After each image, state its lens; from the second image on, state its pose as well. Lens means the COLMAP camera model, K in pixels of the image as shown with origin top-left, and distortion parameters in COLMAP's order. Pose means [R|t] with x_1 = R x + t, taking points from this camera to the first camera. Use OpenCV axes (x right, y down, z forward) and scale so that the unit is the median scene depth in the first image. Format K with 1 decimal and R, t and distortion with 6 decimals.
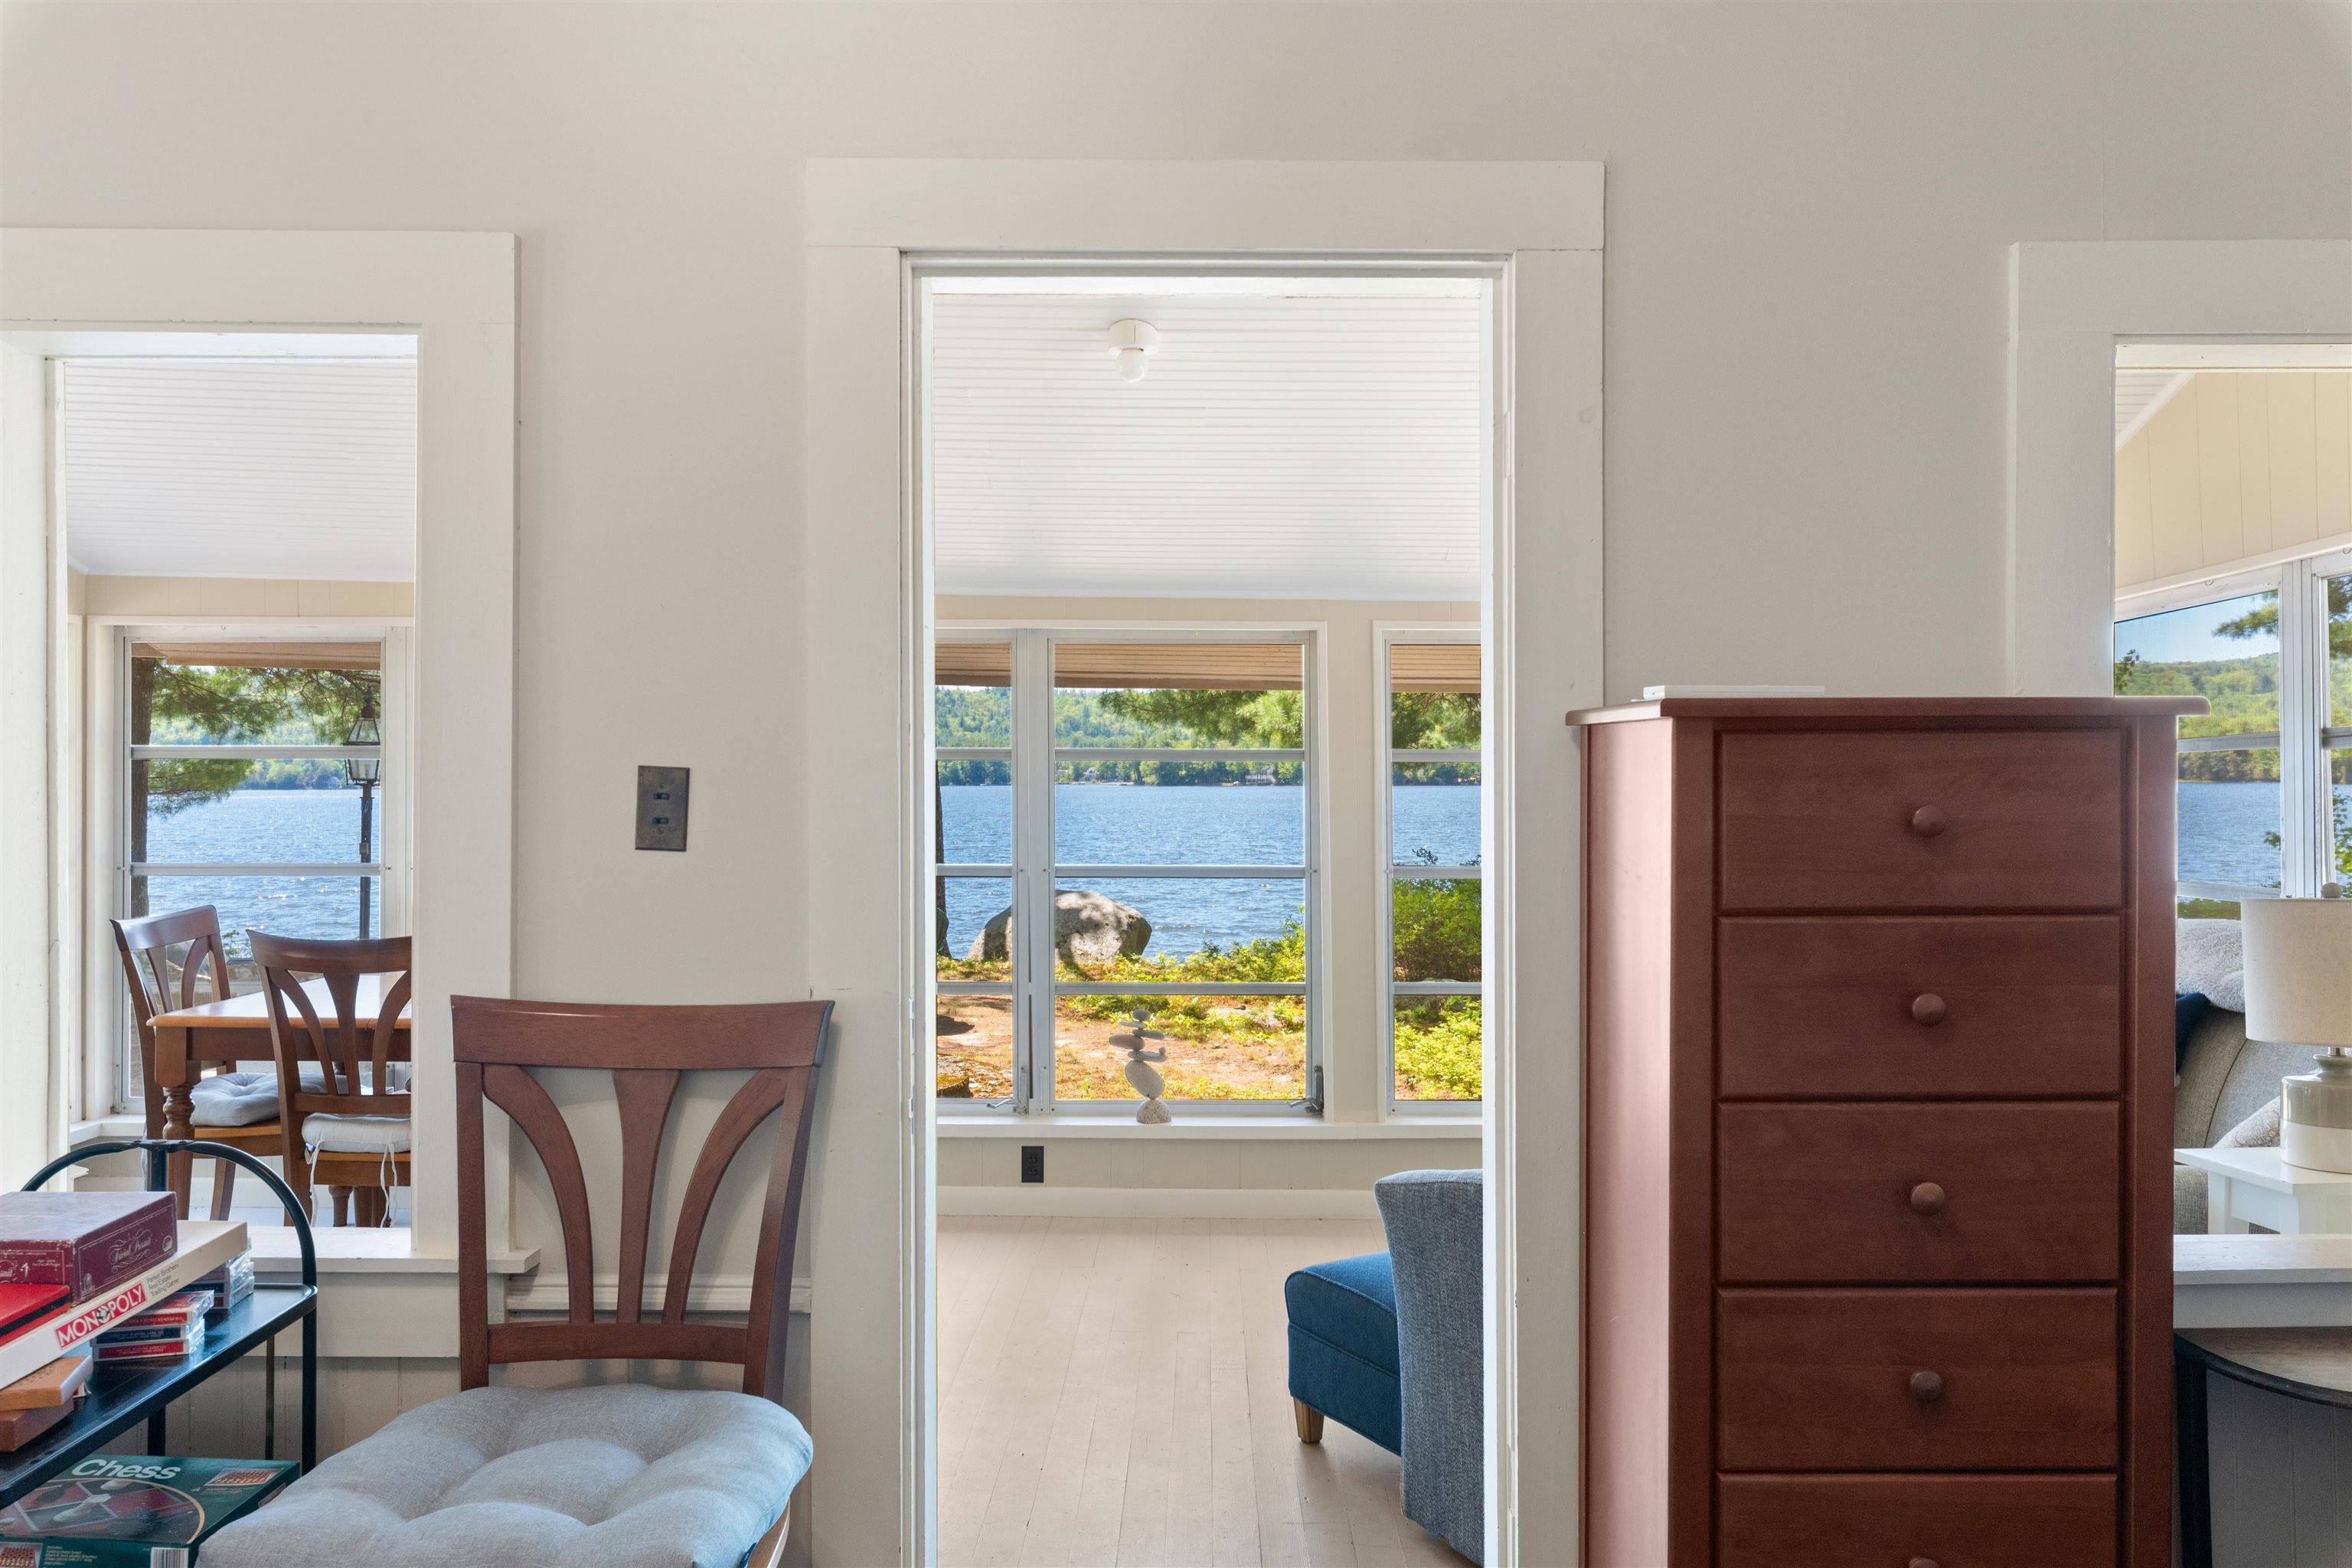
lens RADIAL K [[1619.9, 0, 1176.0], [0, 1619.9, 784.0], [0, 0, 1]] dist [-0.001767, -0.001650]
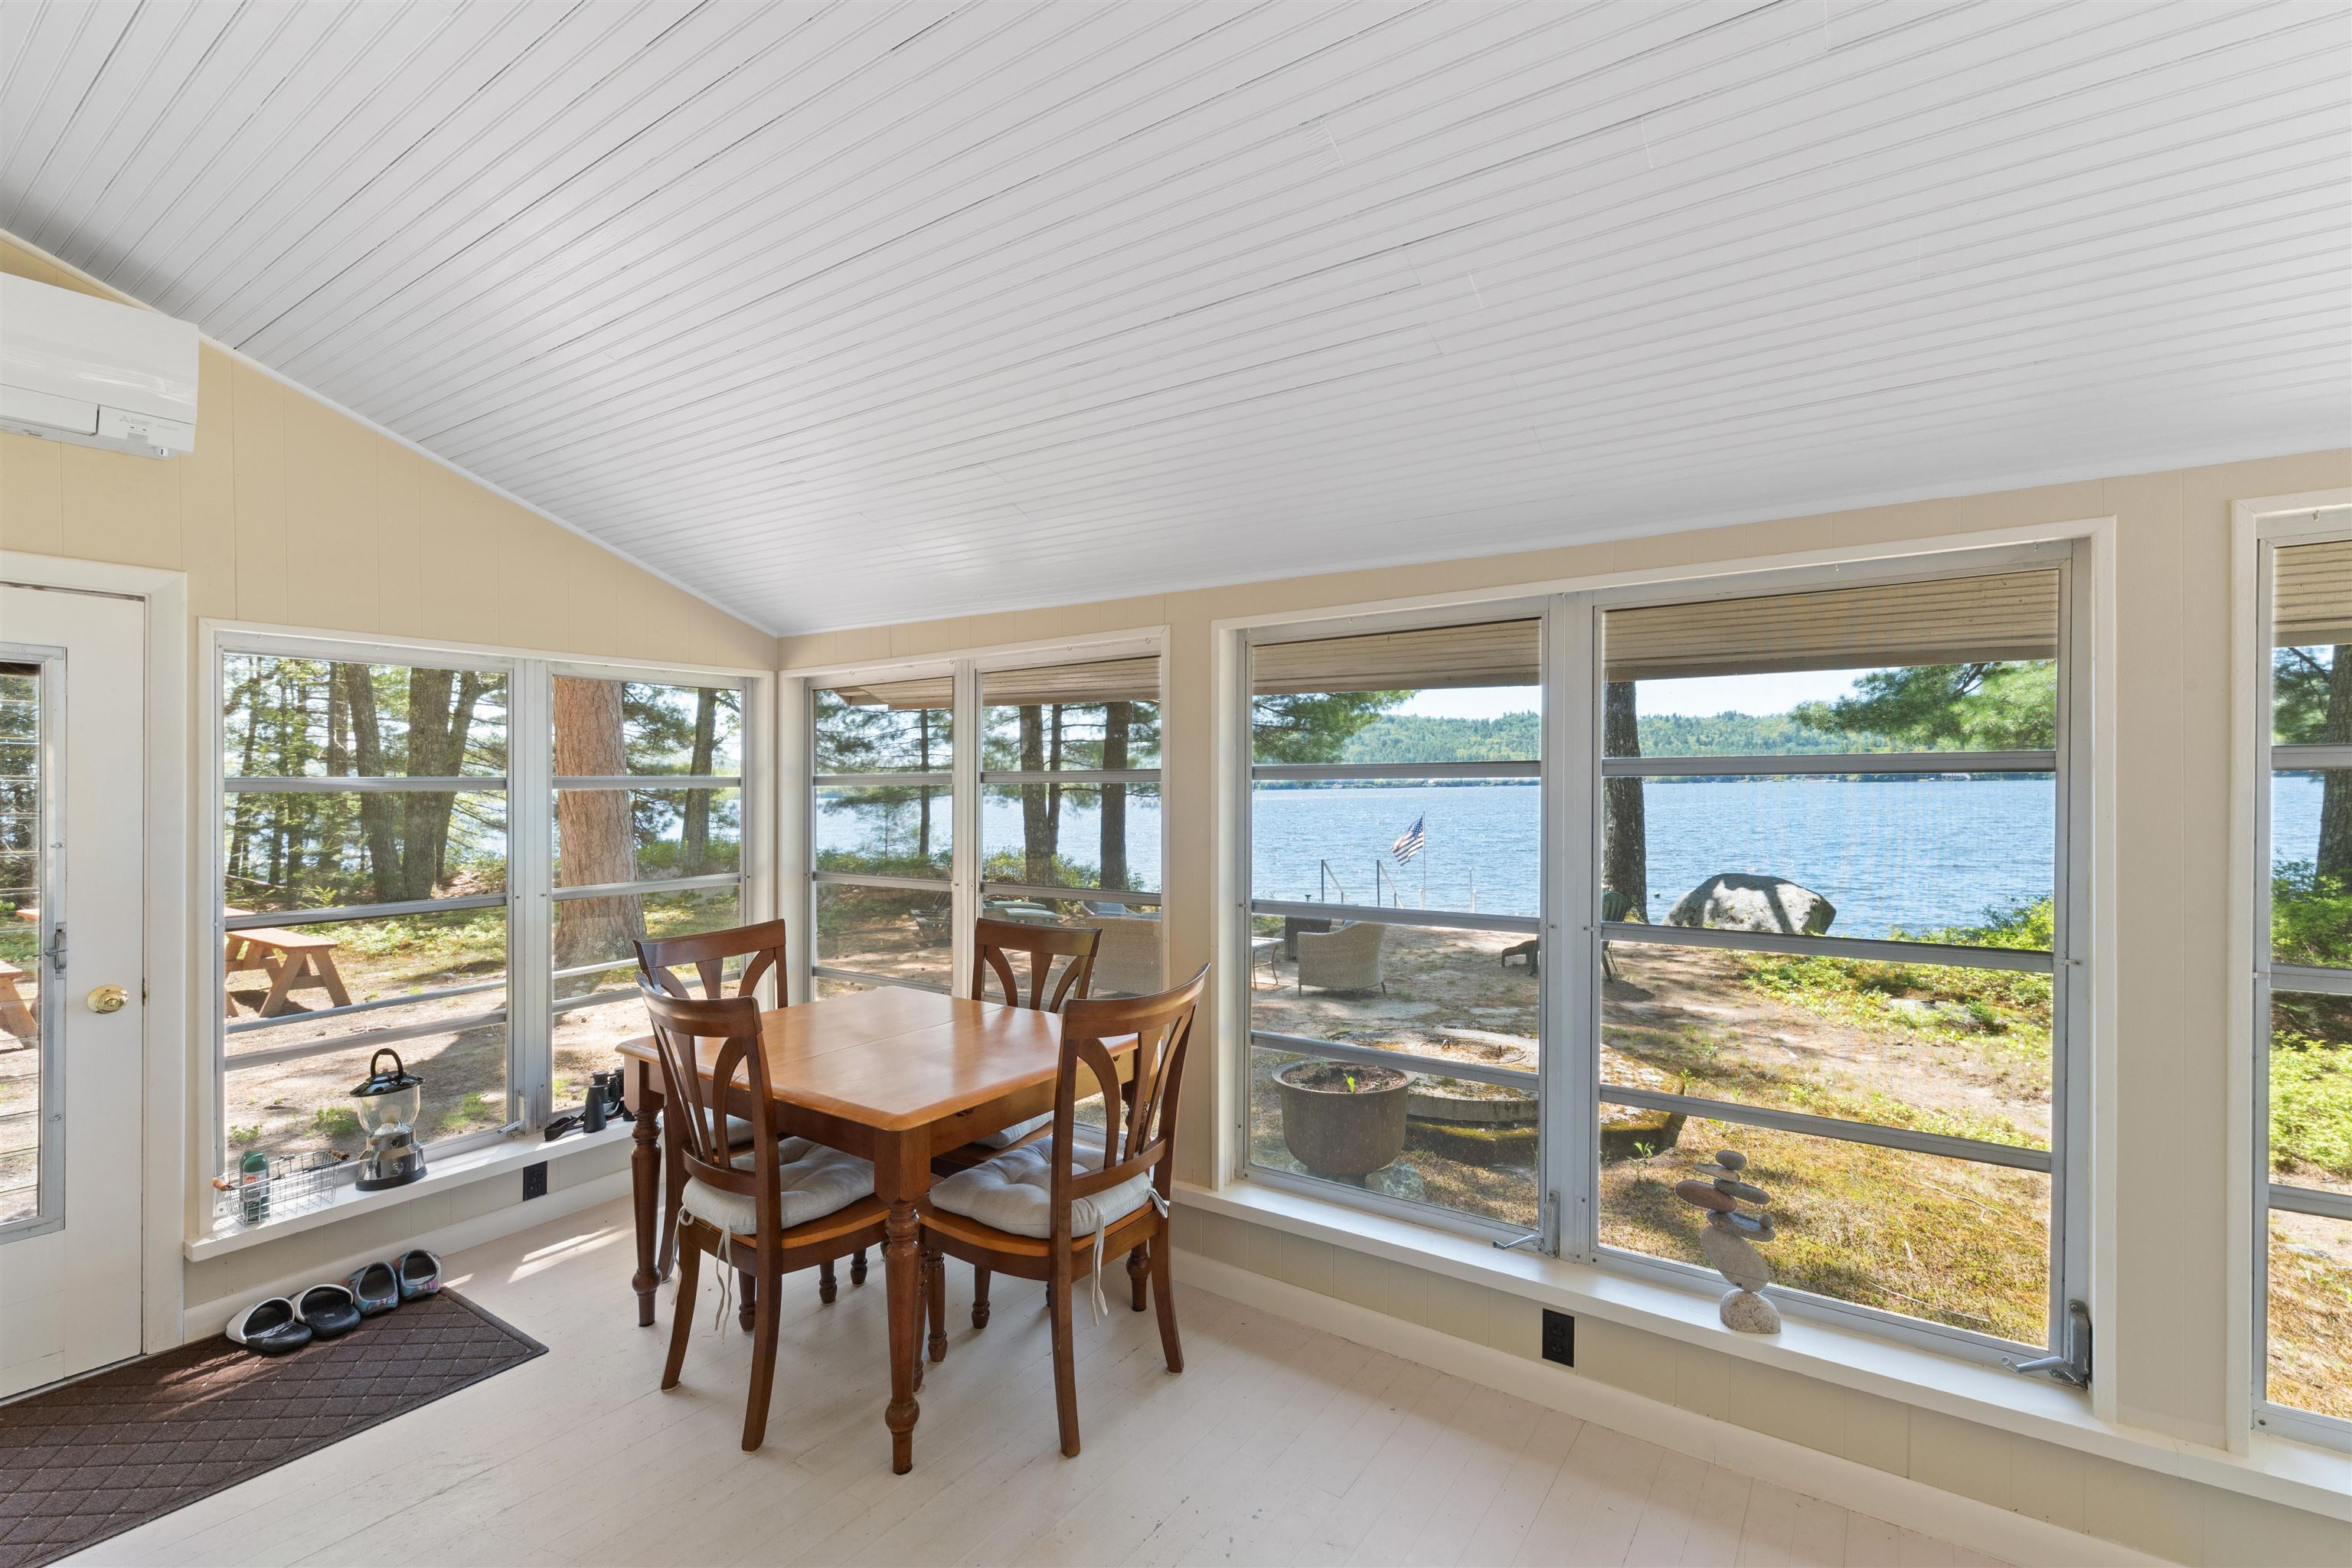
lens RADIAL K [[1043.6, 0, 1179.1], [0, 1043.6, 819.5], [0, 0, 1]] dist [0.000894, -0.000224]
pose [[0.832478, 0.010714, -0.553955, 0.025957], [0.008115, 0.999470, 0.031526, -0.011261], [0.553999, -0.030739, 0.831950, 0.529408]]
